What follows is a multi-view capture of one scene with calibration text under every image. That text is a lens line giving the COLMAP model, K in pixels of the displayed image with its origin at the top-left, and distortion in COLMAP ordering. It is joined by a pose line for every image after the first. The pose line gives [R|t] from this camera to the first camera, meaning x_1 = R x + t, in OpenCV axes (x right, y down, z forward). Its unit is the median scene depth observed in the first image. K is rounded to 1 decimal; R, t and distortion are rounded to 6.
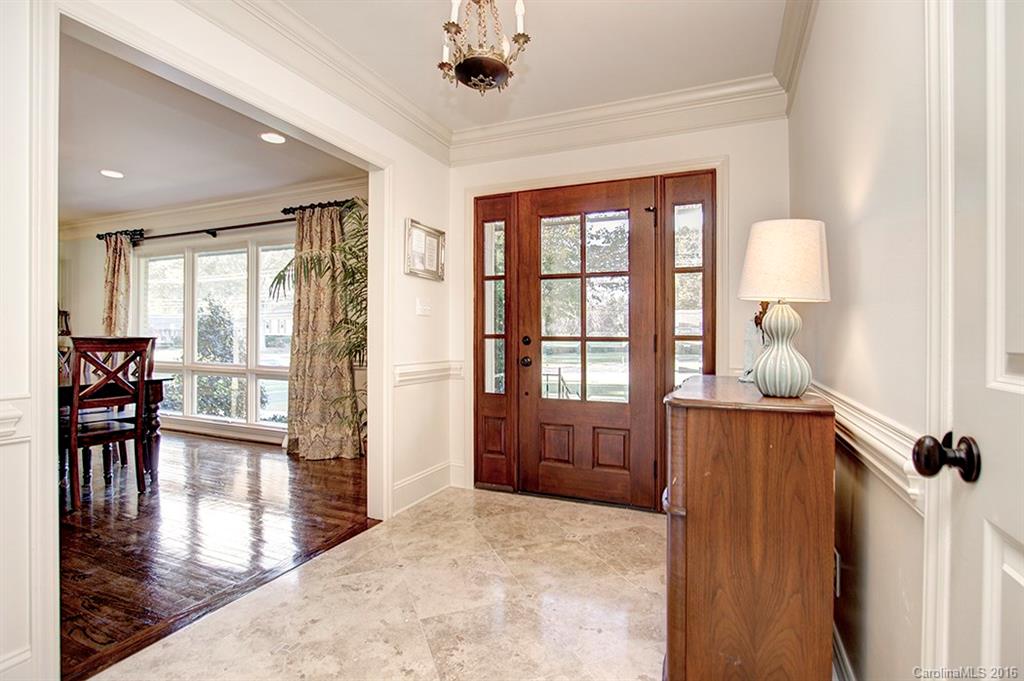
lens RADIAL K [[478.8, 0, 512.0], [0, 478.8, 340.5], [0, 0, 1]] dist [-0.019312, -0.000038]
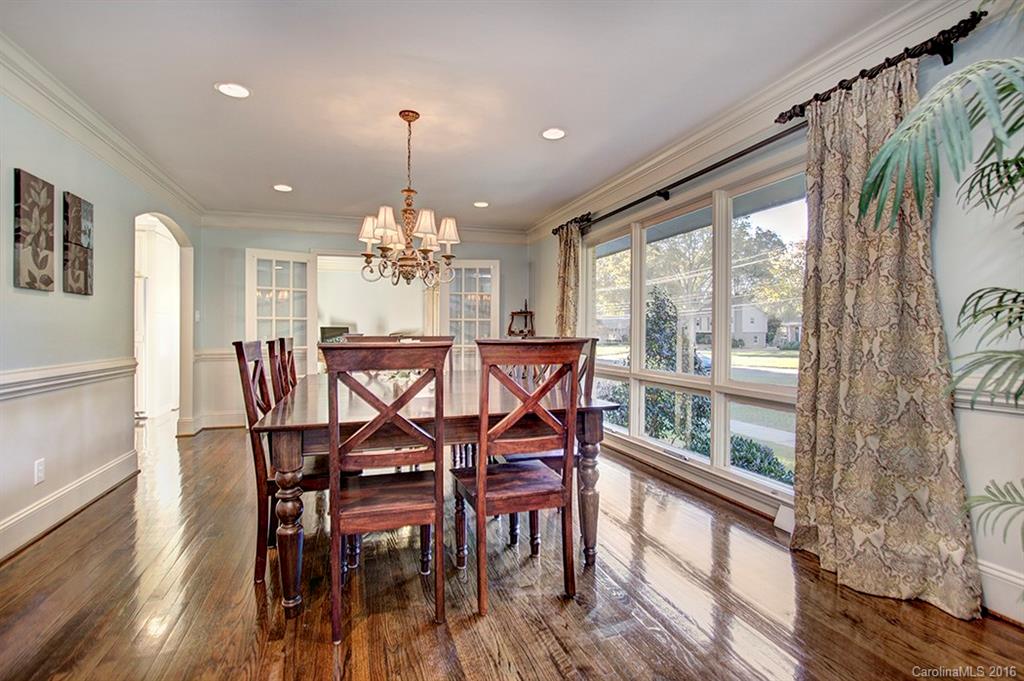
lens RADIAL K [[478.8, 0, 512.0], [0, 478.8, 340.5], [0, 0, 1]] dist [-0.019312, -0.000038]
pose [[0.663621, 0.005391, -0.748049, -0.259556], [-0.001733, 0.999982, 0.005669, -0.005575], [0.748067, -0.002466, 0.663619, 0.368793]]
